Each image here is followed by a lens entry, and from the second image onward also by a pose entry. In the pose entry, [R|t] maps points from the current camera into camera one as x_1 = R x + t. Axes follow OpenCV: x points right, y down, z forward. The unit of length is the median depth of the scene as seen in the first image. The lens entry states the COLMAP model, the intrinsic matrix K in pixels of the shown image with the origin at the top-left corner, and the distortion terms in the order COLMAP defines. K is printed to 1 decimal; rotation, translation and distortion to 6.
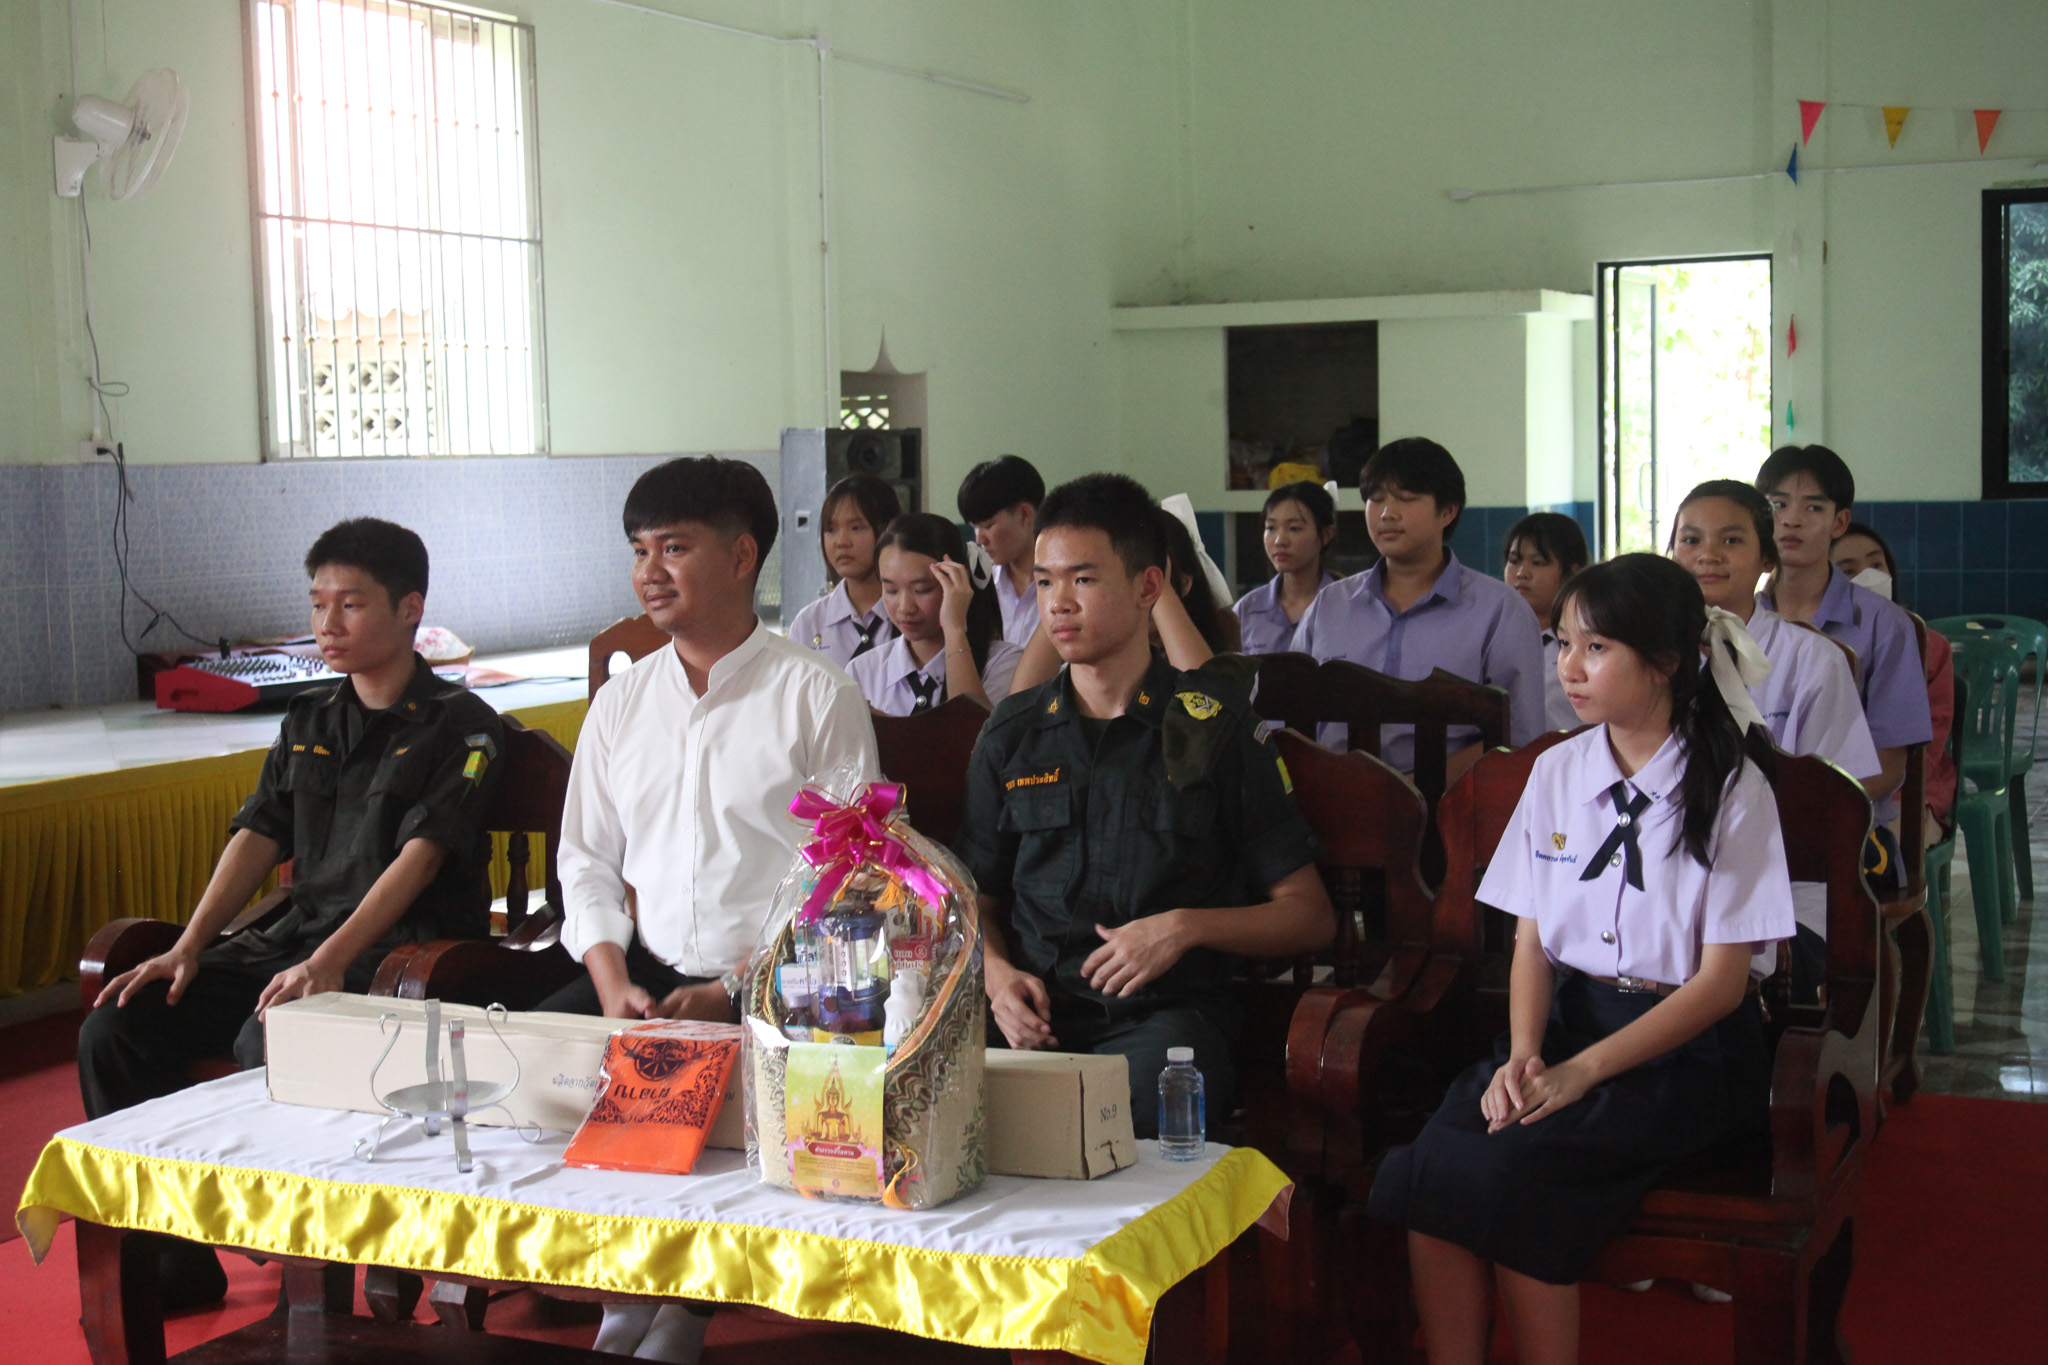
lens RADIAL K [[2847.9, 0, 1024.0], [0, 2847.9, 682.5], [0, 0, 1]] dist [-0.008813, -0.062495]
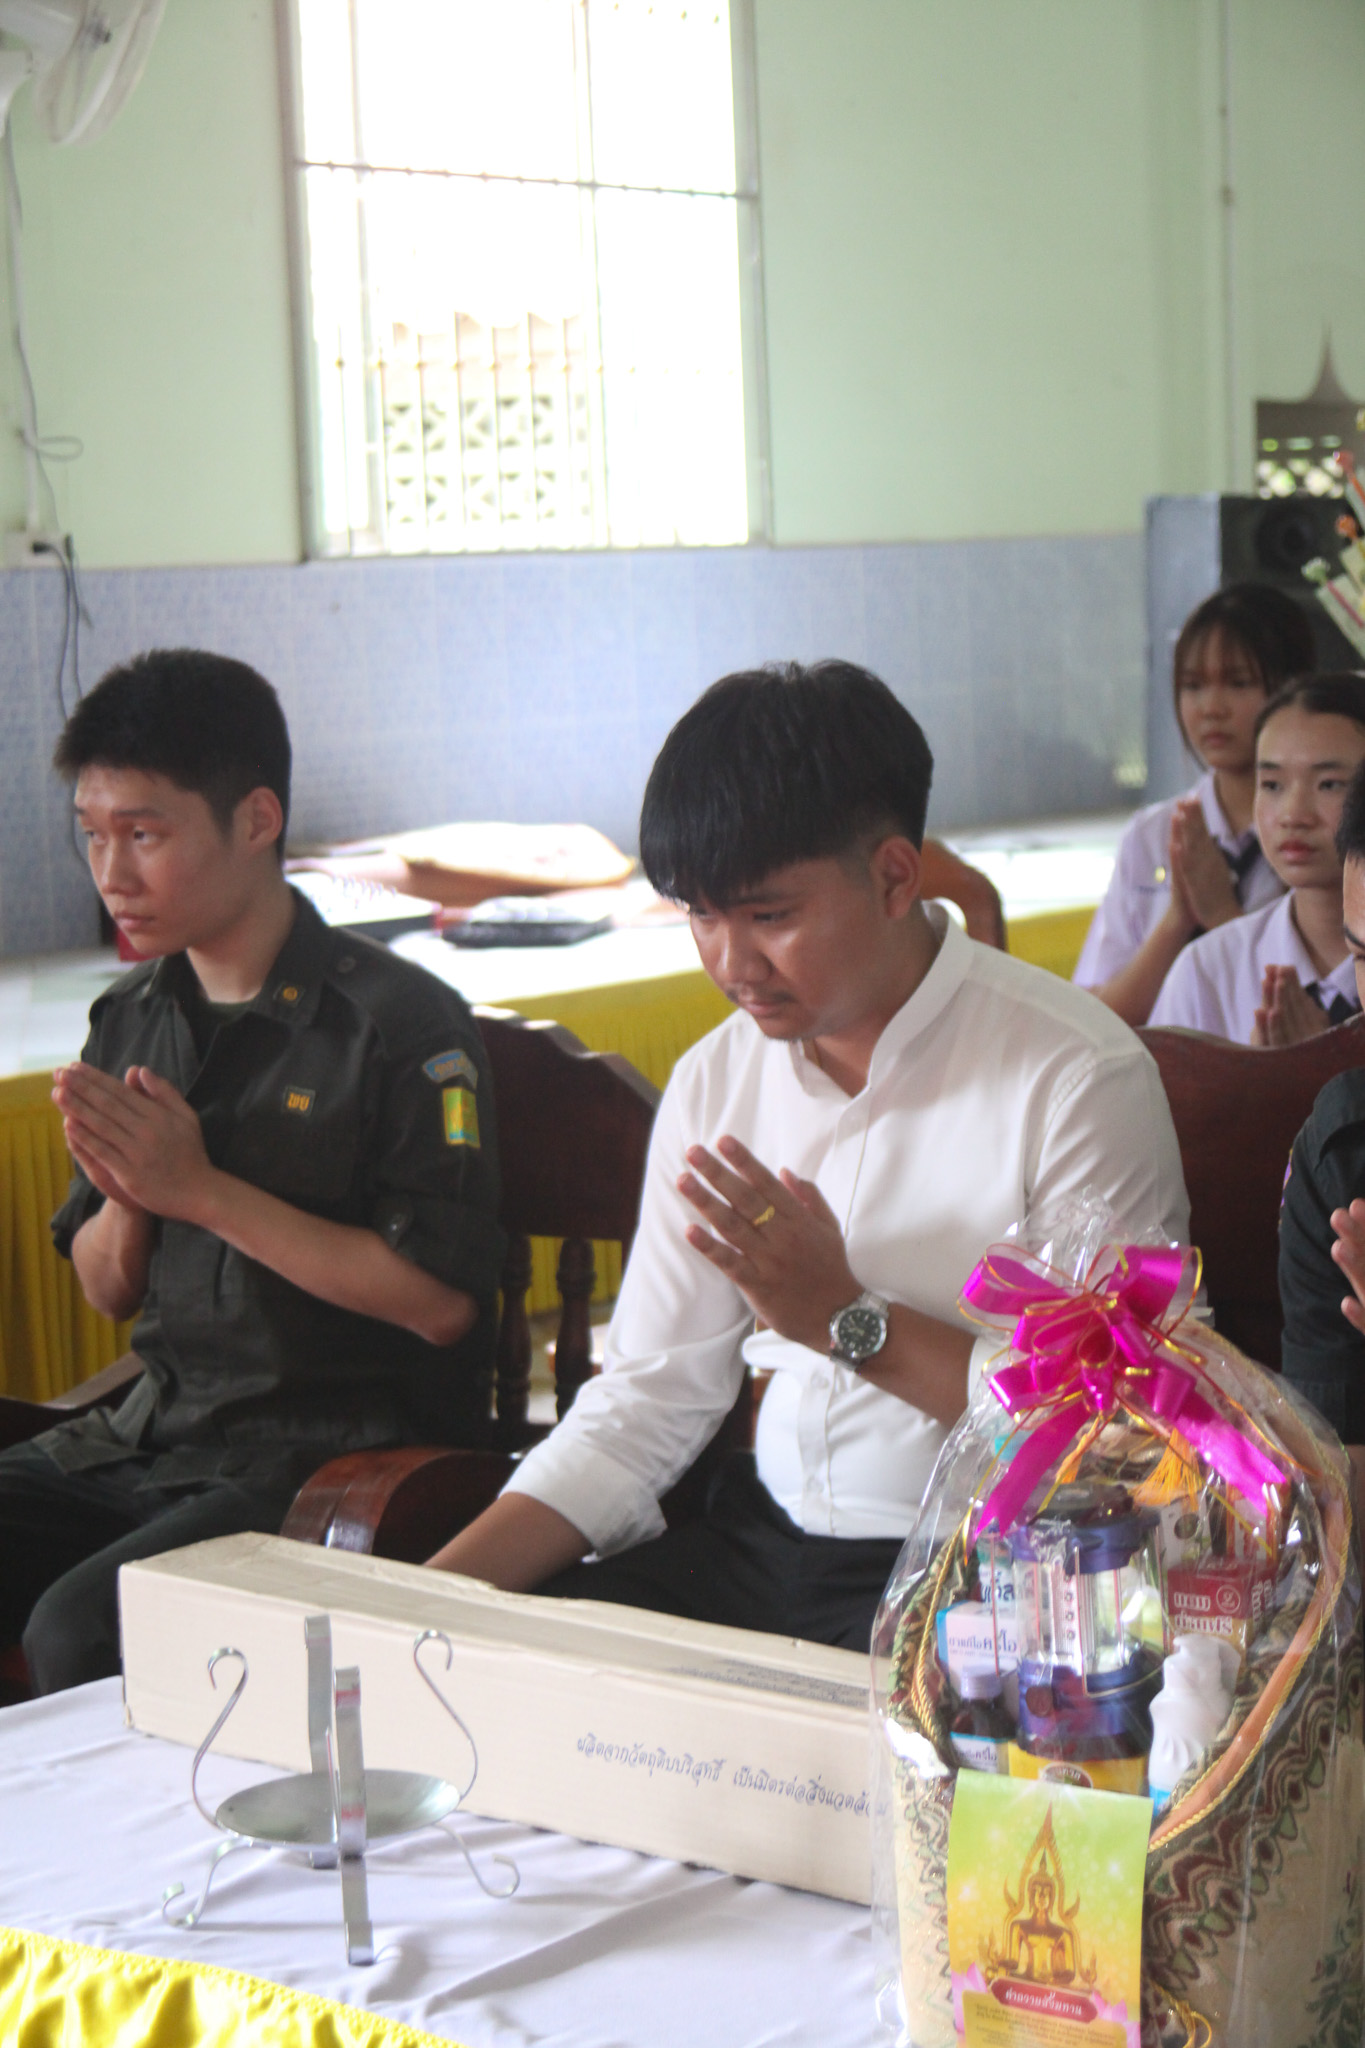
lens RADIAL K [[4281.9, 0, 682.5], [0, 4281.9, 1024.0], [0, 0, 1]] dist [0.018316, -0.528414]
pose [[0.978482, 0.012383, -0.205961, 0.021179], [-0.005258, 0.999370, 0.035105, -0.027408], [0.206266, -0.033267, 0.977930, 0.272207]]
